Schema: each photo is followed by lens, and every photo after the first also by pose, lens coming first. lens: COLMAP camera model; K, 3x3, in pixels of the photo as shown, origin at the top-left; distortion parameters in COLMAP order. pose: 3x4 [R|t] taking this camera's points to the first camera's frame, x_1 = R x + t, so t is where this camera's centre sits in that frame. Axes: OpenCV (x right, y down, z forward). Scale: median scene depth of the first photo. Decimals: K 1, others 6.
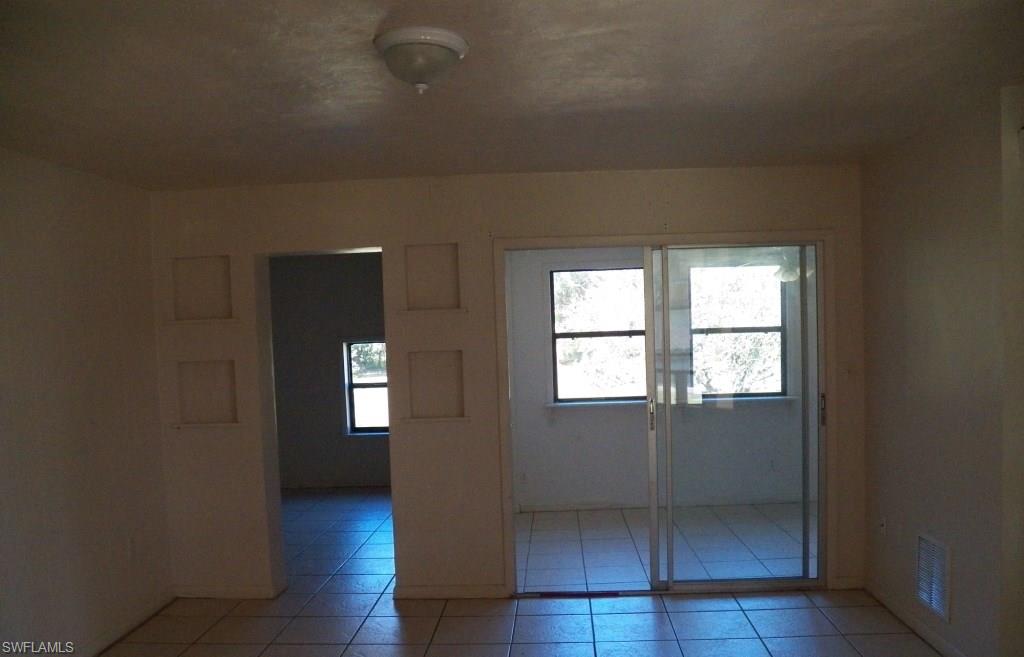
lens RADIAL K [[829.7, 0, 515.3], [0, 829.7, 377.9], [0, 0, 1]] dist [-0.170391, 0.151600]
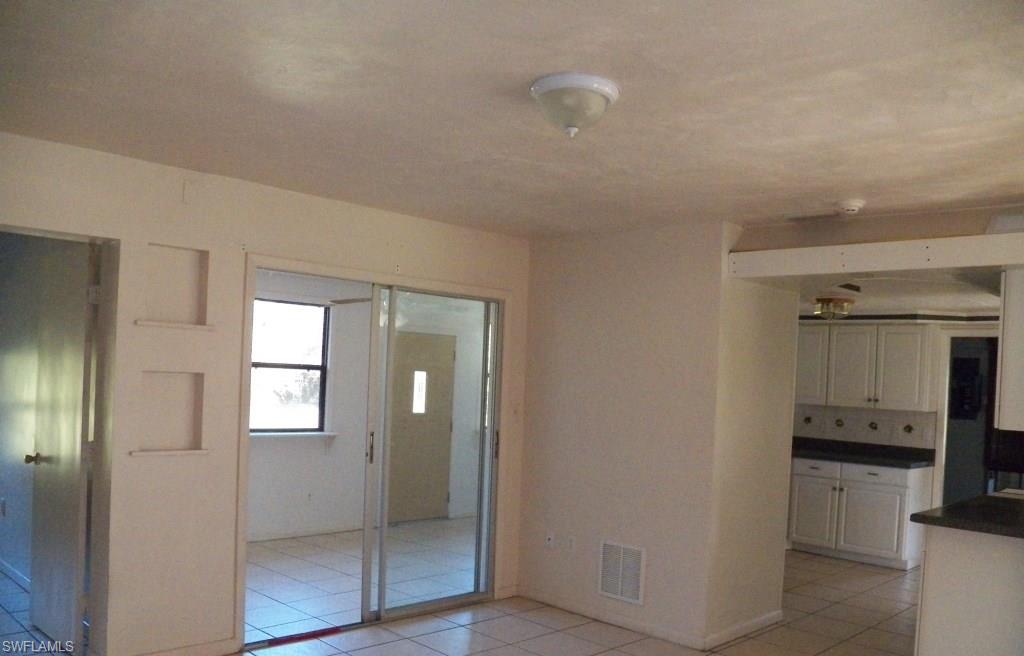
lens RADIAL K [[829.7, 0, 515.3], [0, 829.7, 377.4], [0, 0, 1]] dist [-0.170391, 0.151600]
pose [[0.657243, 0.064161, 0.750943, -0.489813], [-0.029964, 0.997806, -0.059028, 0.011813], [-0.753083, 0.016295, 0.657724, 0.192520]]
